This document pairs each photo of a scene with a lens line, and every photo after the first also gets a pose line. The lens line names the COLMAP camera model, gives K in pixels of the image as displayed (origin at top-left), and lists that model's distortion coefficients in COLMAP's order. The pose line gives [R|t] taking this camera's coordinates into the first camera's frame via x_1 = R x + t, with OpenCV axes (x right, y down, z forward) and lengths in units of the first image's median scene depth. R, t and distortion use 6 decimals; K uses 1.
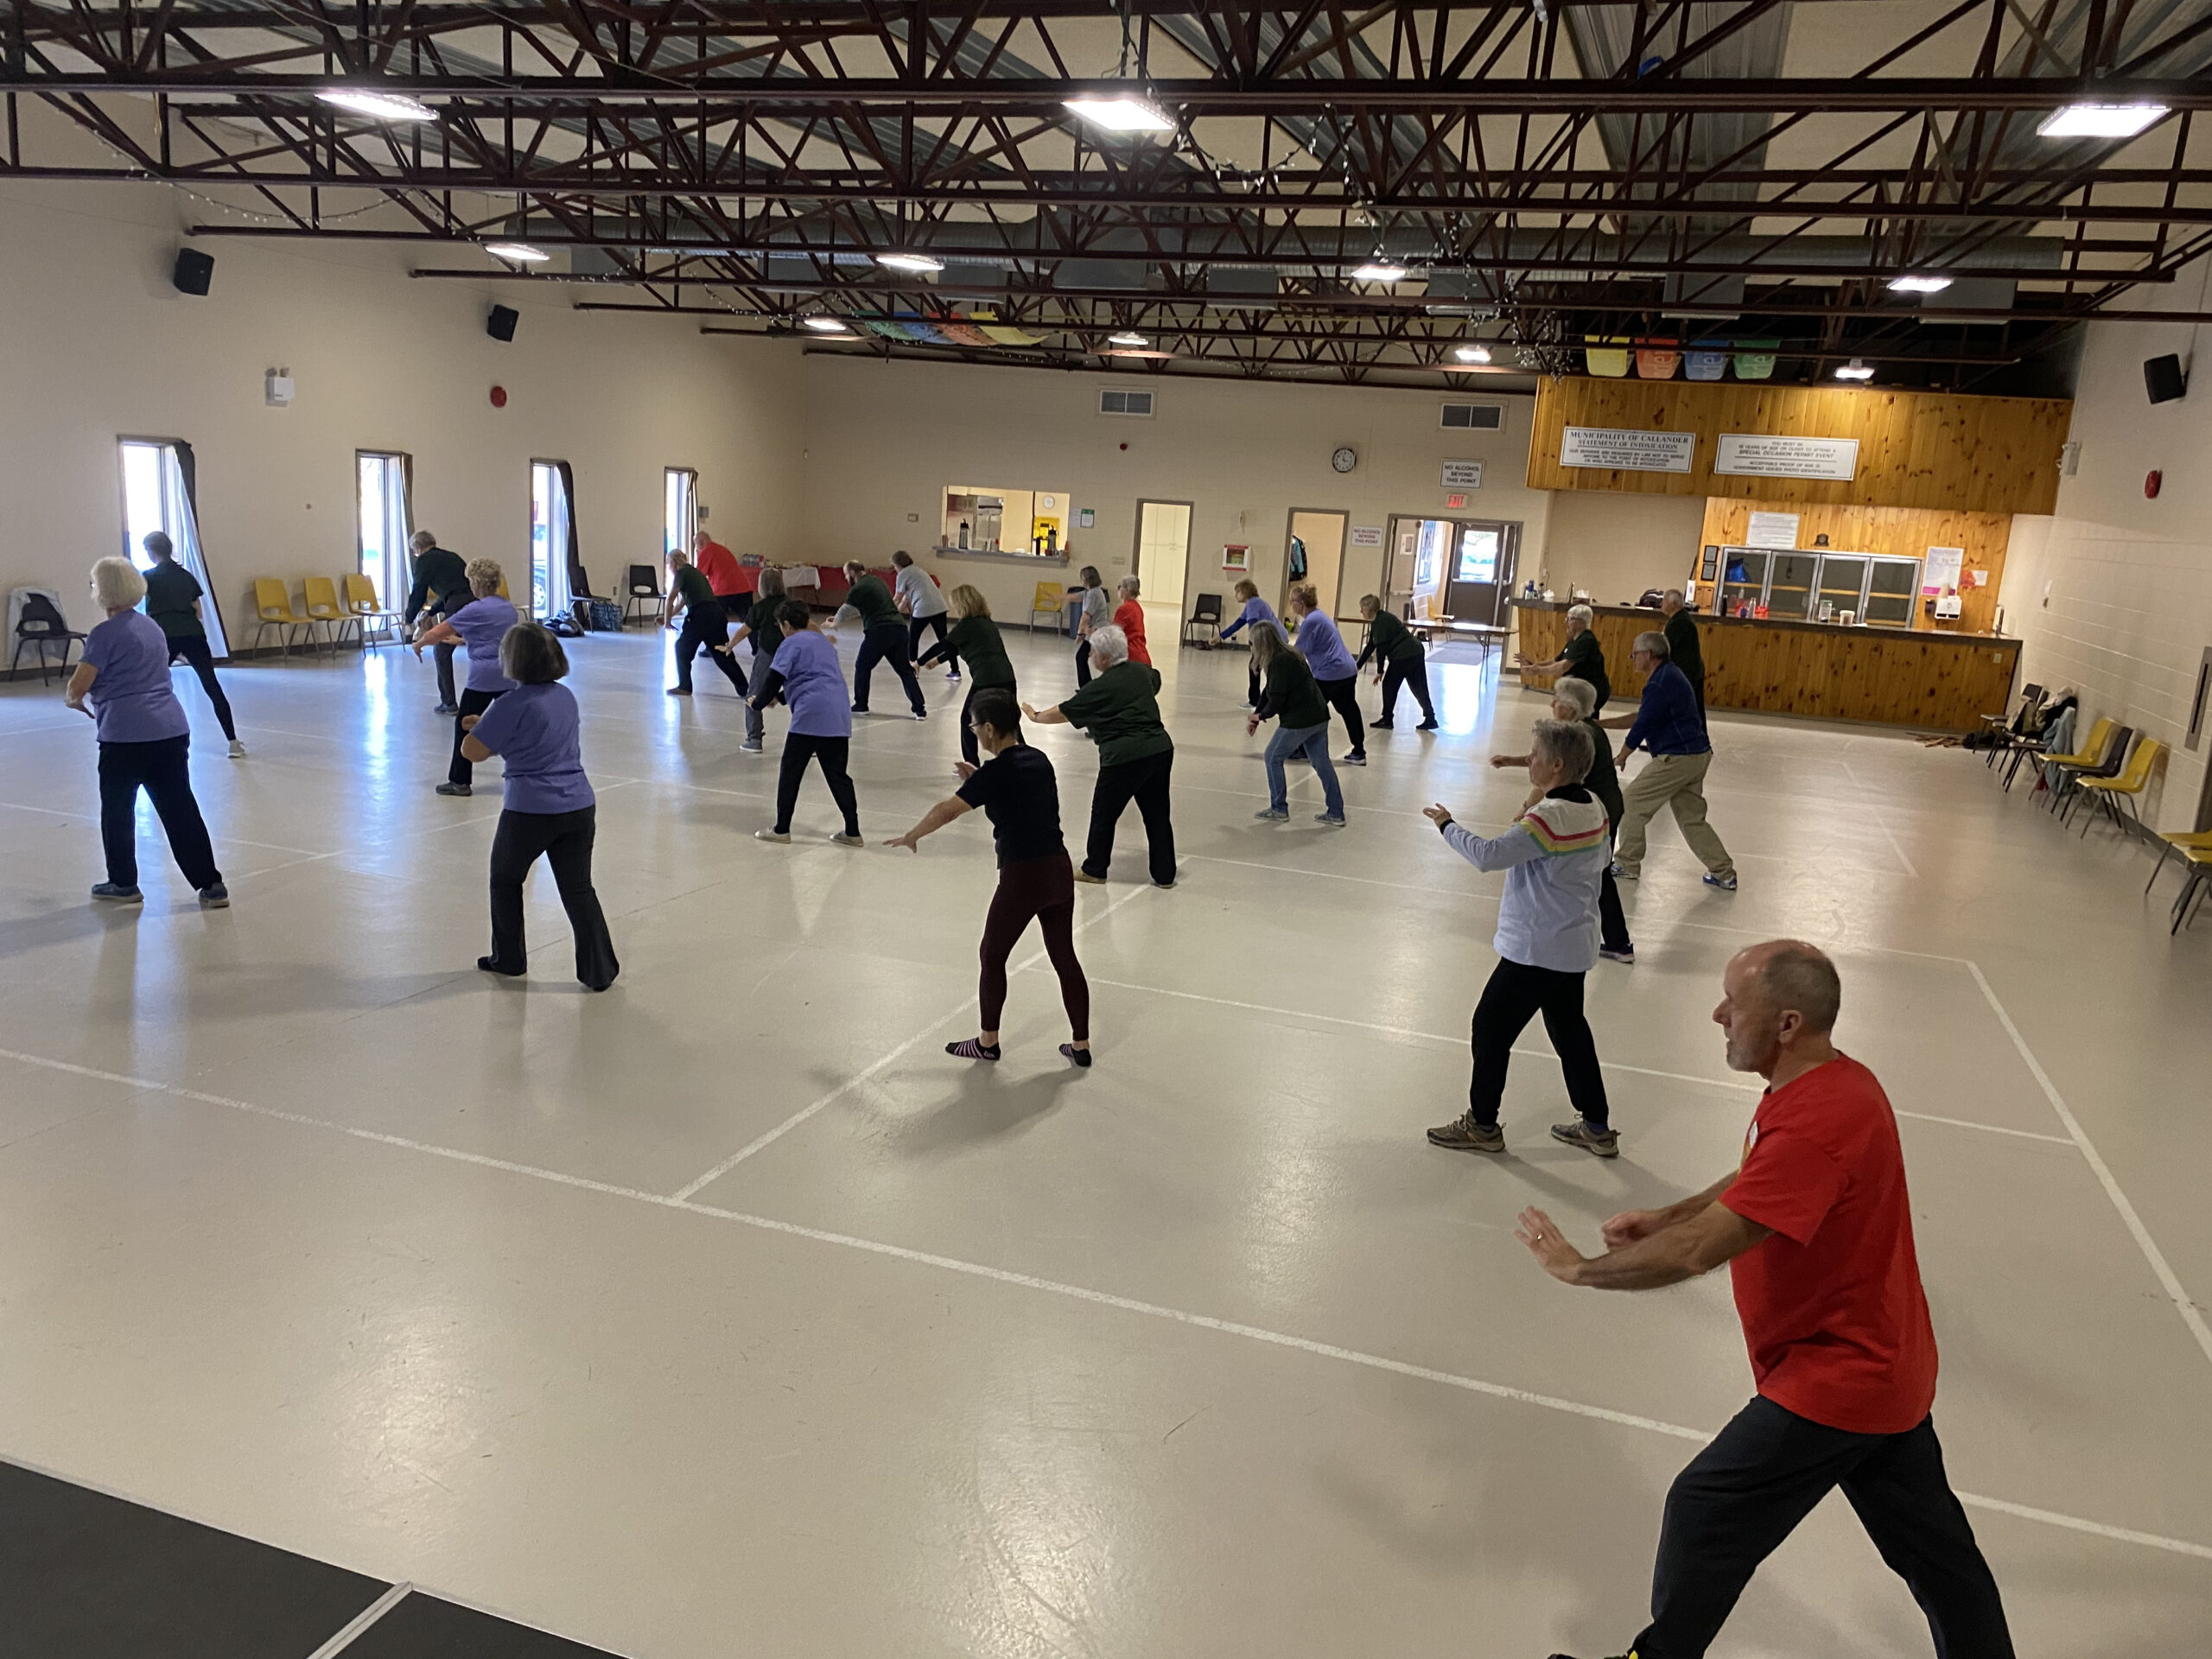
lens RADIAL K [[1680.4, 0, 1089.2], [0, 1680.4, 846.7], [0, 0, 1]] dist [0.032075, -0.028319]
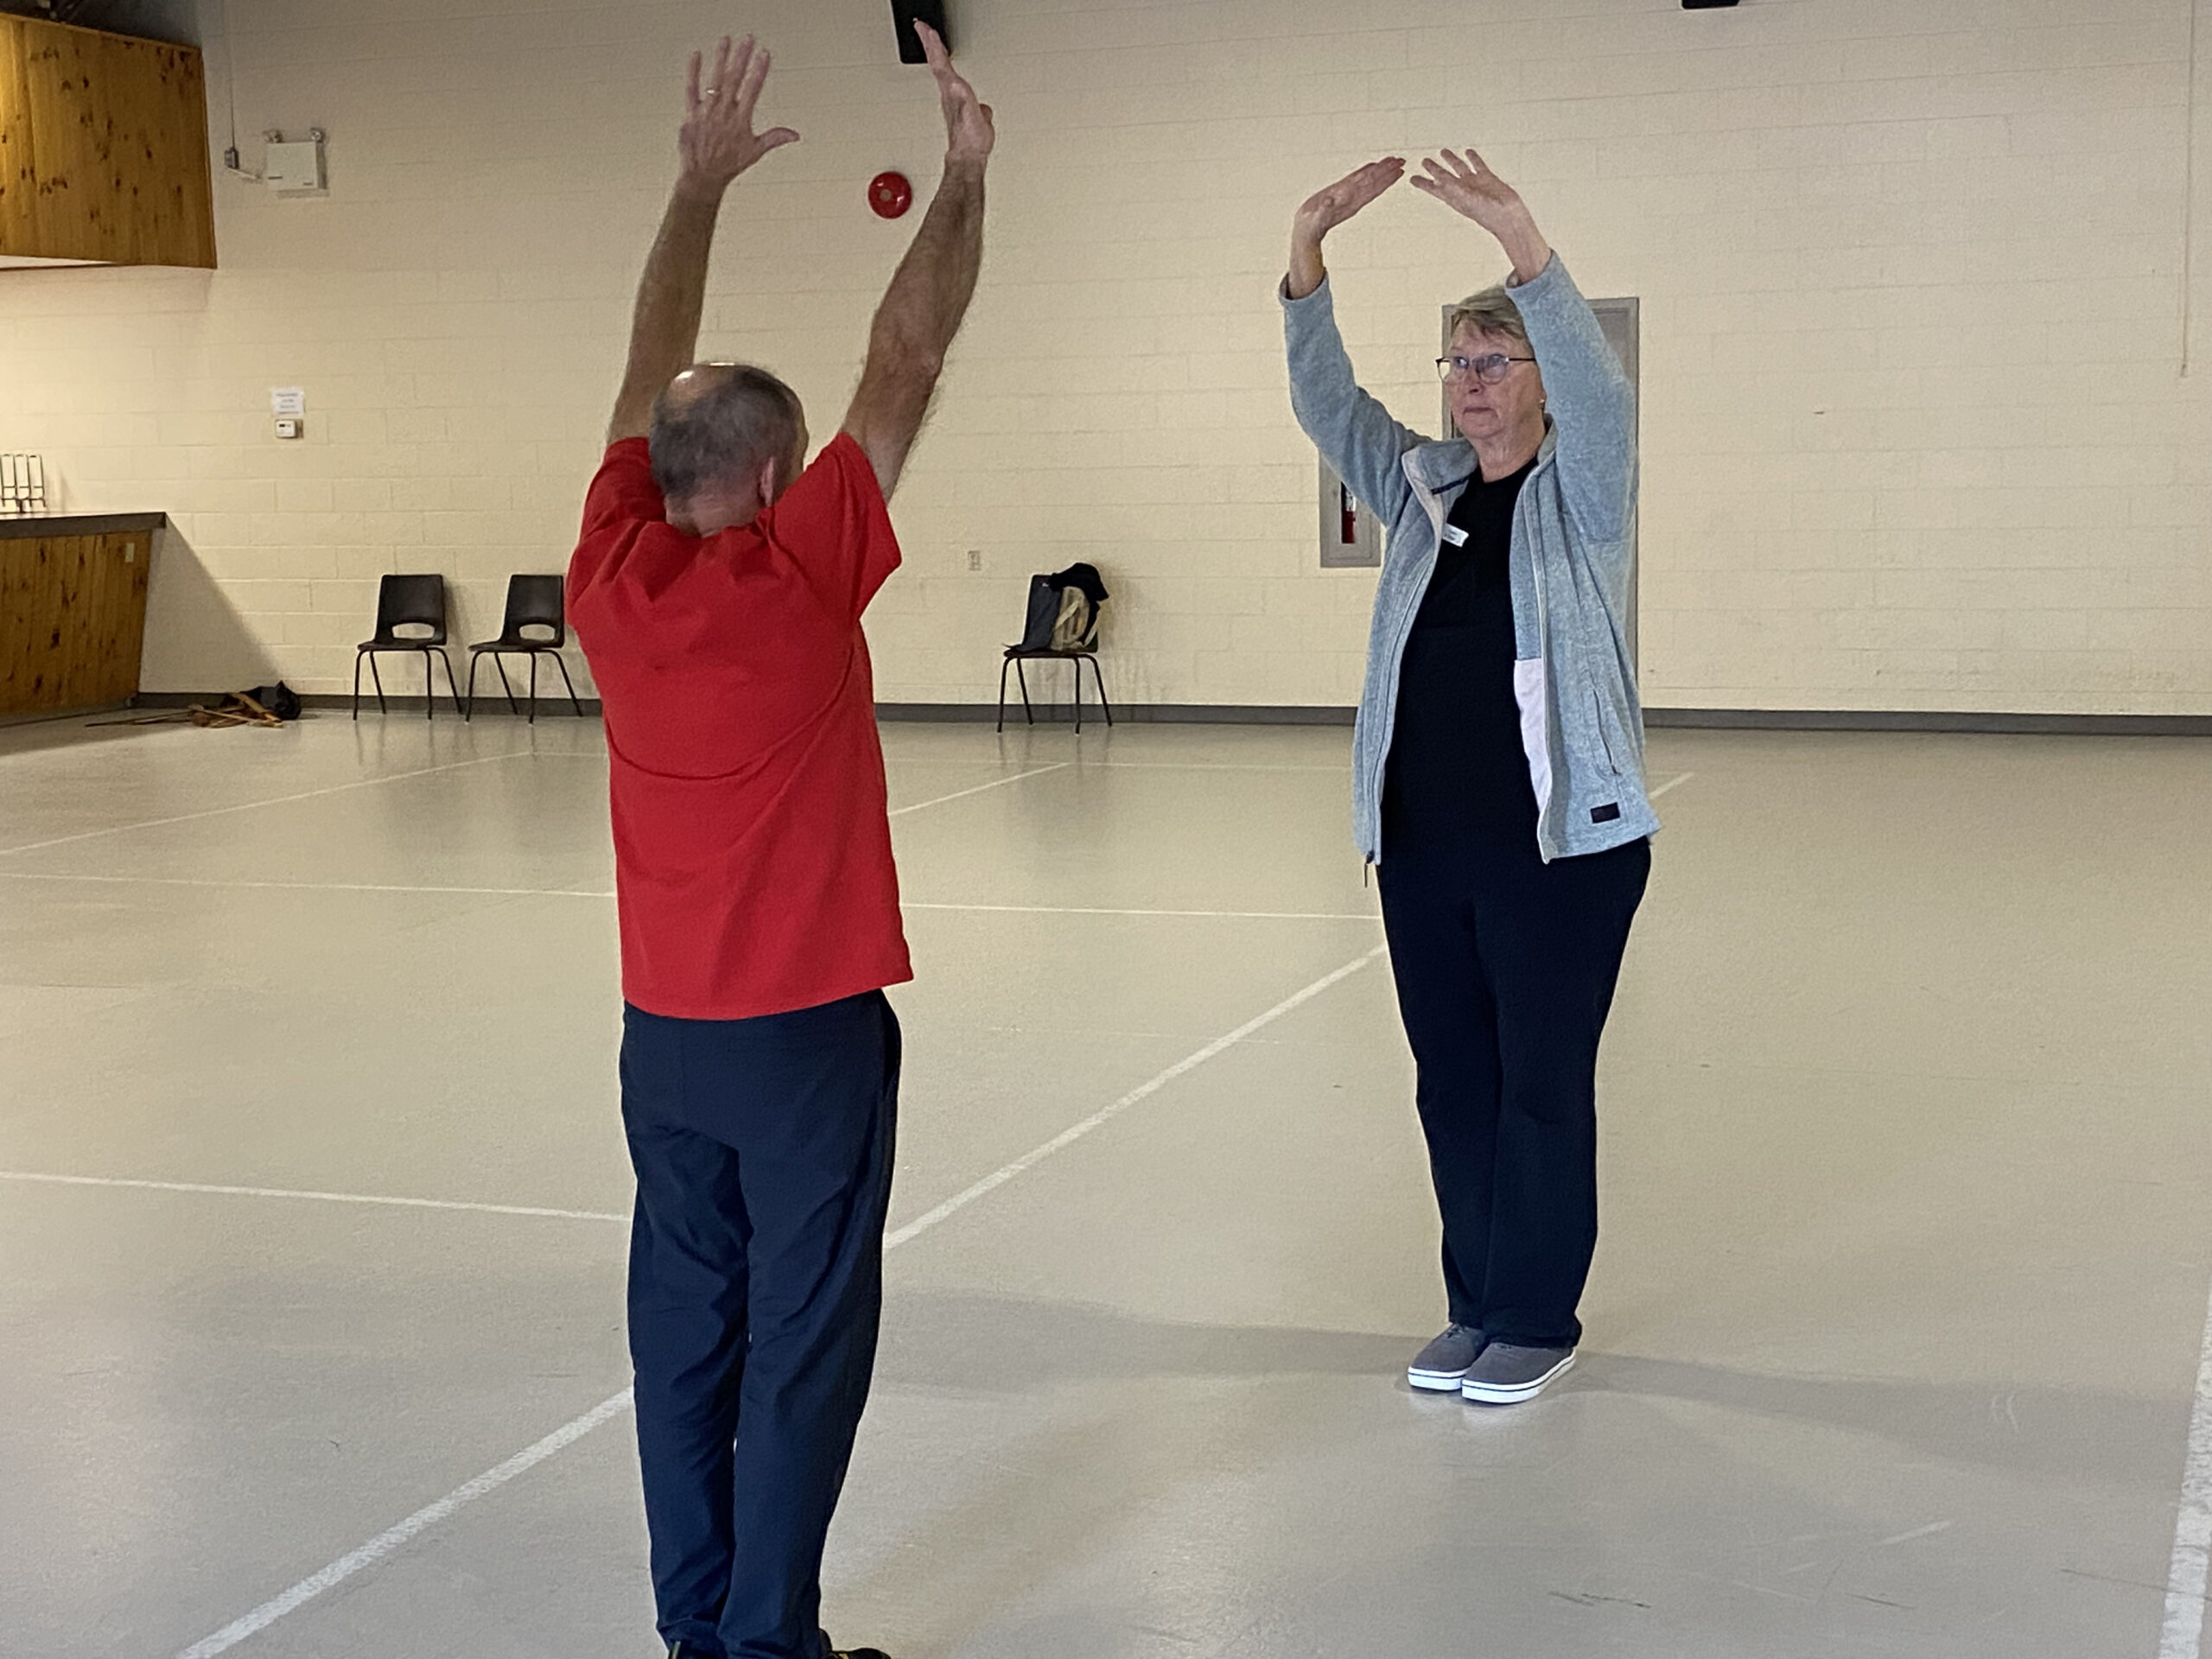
lens RADIAL K [[3280.4, 0, 1103.0], [0, 3280.4, 848.1], [0, 0, 1]] dist [0.053910, 0.000000]
pose [[0.015791, -0.188005, 0.982041, -0.440308], [0.229538, 0.956615, 0.179446, -0.135185], [-0.973172, 0.222582, 0.058261, 0.668741]]
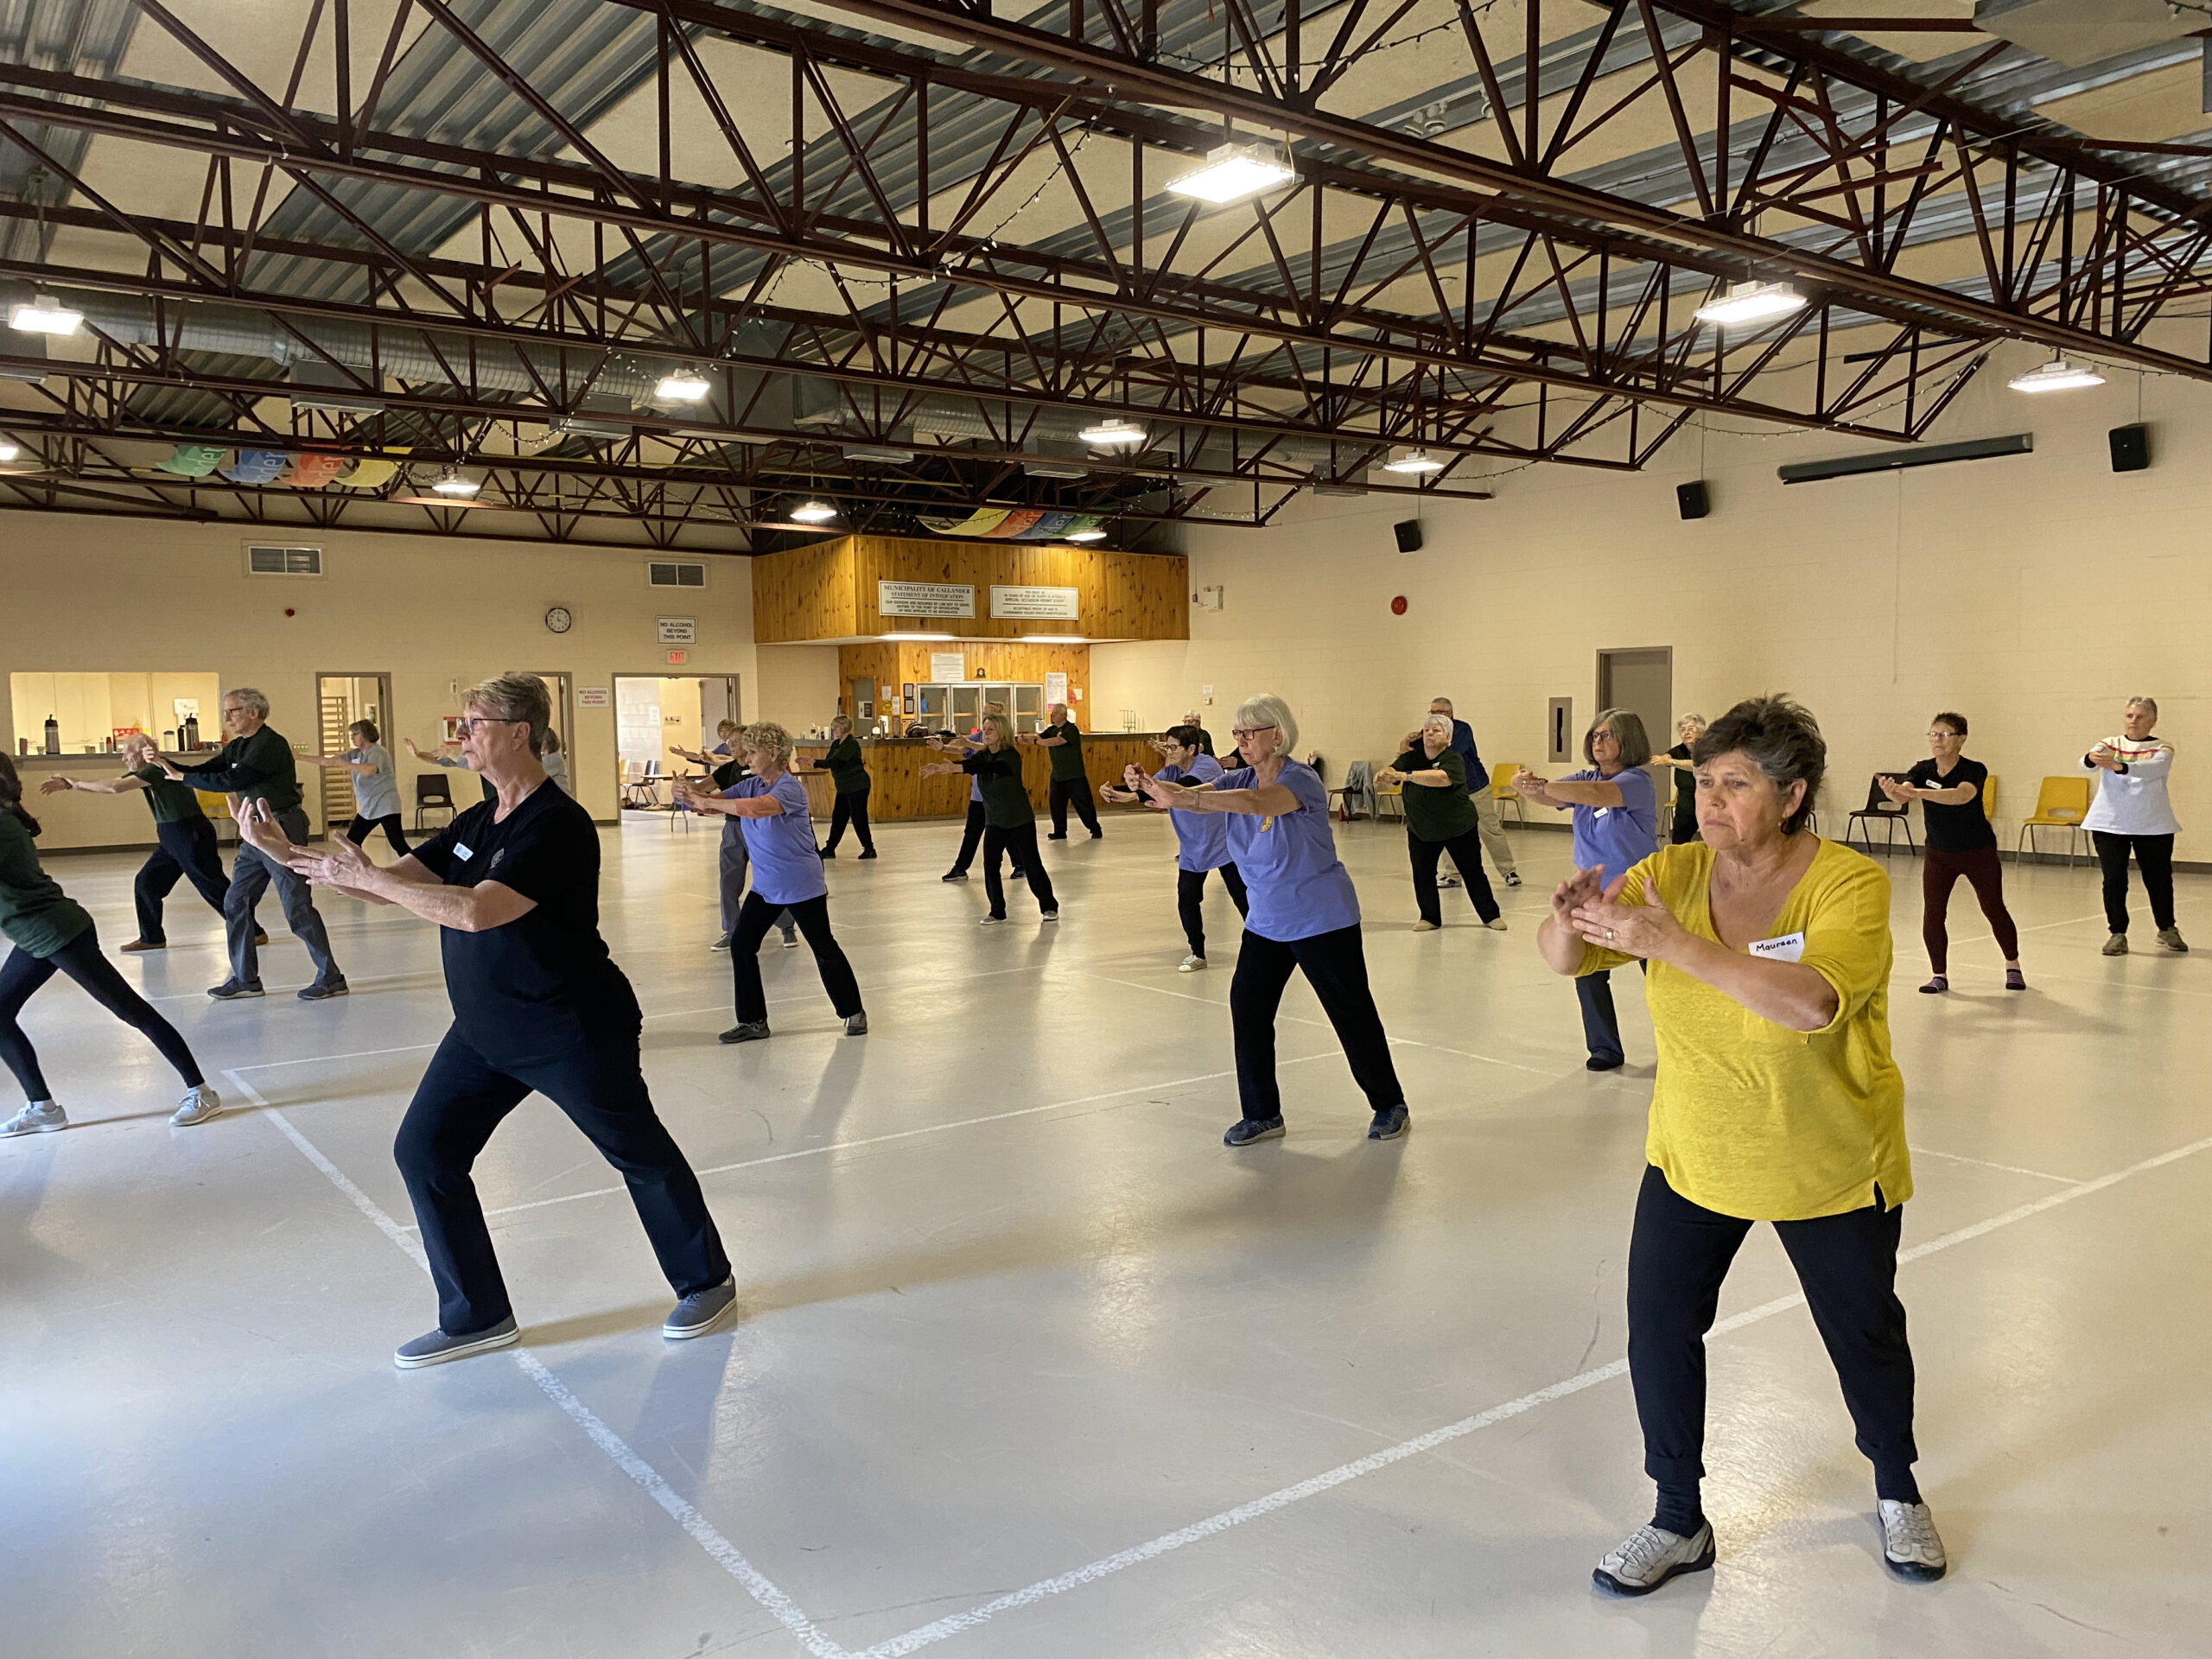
lens RADIAL K [[1680.4, 0, 1107.4], [0, 1680.4, 902.0], [0, 0, 1]] dist [0.032075, -0.028319]
pose [[0.555862, -0.163845, 0.814968, -0.582875], [0.221459, 0.974140, 0.044796, -0.059806], [-0.801233, 0.155582, 0.577772, 0.276717]]
